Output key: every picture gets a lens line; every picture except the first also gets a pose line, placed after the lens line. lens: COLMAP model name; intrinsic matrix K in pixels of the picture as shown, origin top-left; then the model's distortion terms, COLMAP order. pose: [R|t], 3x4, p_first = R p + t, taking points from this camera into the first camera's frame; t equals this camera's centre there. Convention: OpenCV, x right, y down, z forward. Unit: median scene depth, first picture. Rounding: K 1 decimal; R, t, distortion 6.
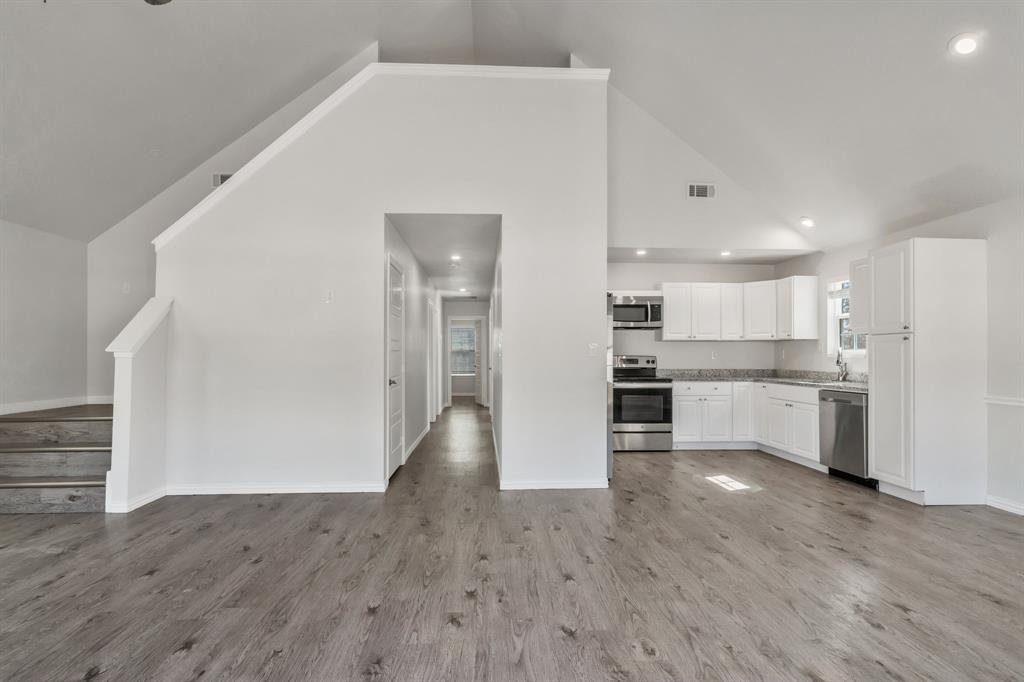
lens RADIAL K [[495.4, 0, 505.0], [0, 495.4, 356.3], [0, 0, 1]] dist [0.001147, 0.000632]
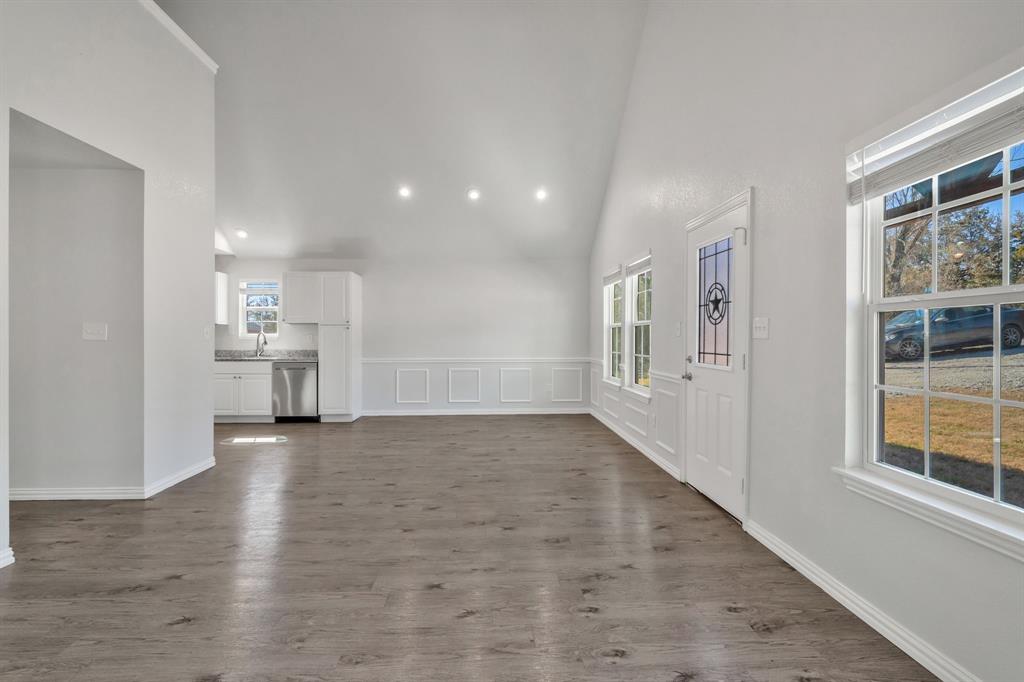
lens RADIAL K [[494.2, 0, 512.0], [0, 494.2, 341.0], [0, 0, 1]] dist [-0.000711, 0.000567]
pose [[0.001500, -0.009190, 0.999957, -0.870680], [-0.000154, 0.999958, 0.009190, -0.006314], [-0.999999, -0.000168, 0.001498, 0.390634]]
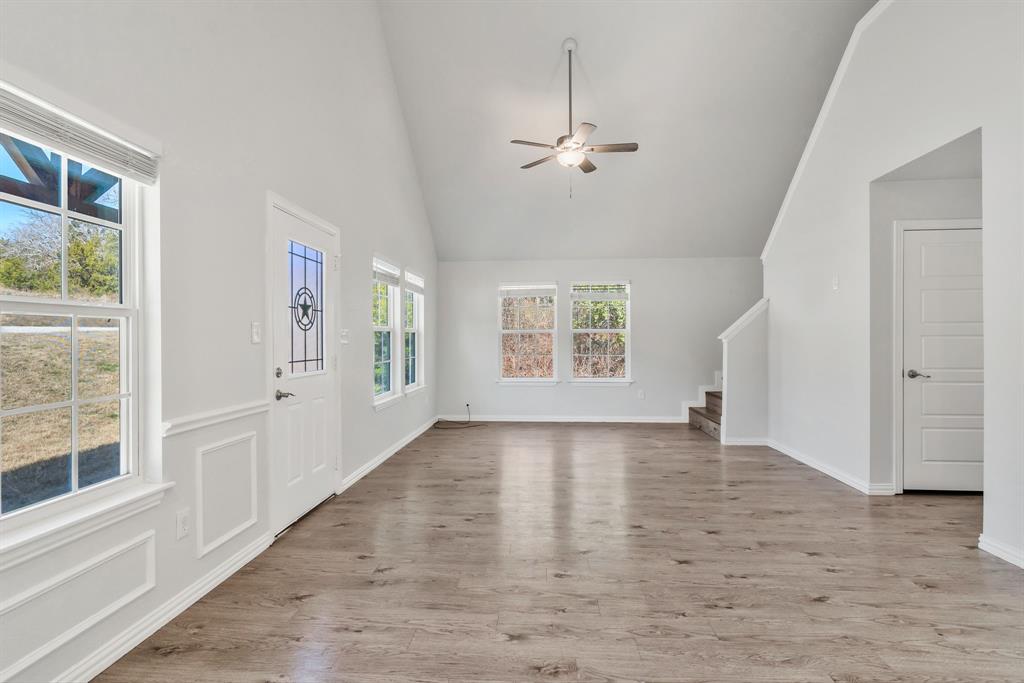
lens RADIAL K [[504.7, 0, 512.0], [0, 504.7, 341.5], [0, 0, 1]] dist [0.000817, 0.001045]
pose [[-0.119759, 0.005430, -0.992788, 0.752869], [0.005086, 0.999975, 0.004856, -0.010495], [0.992790, -0.004468, -0.119783, 0.484732]]
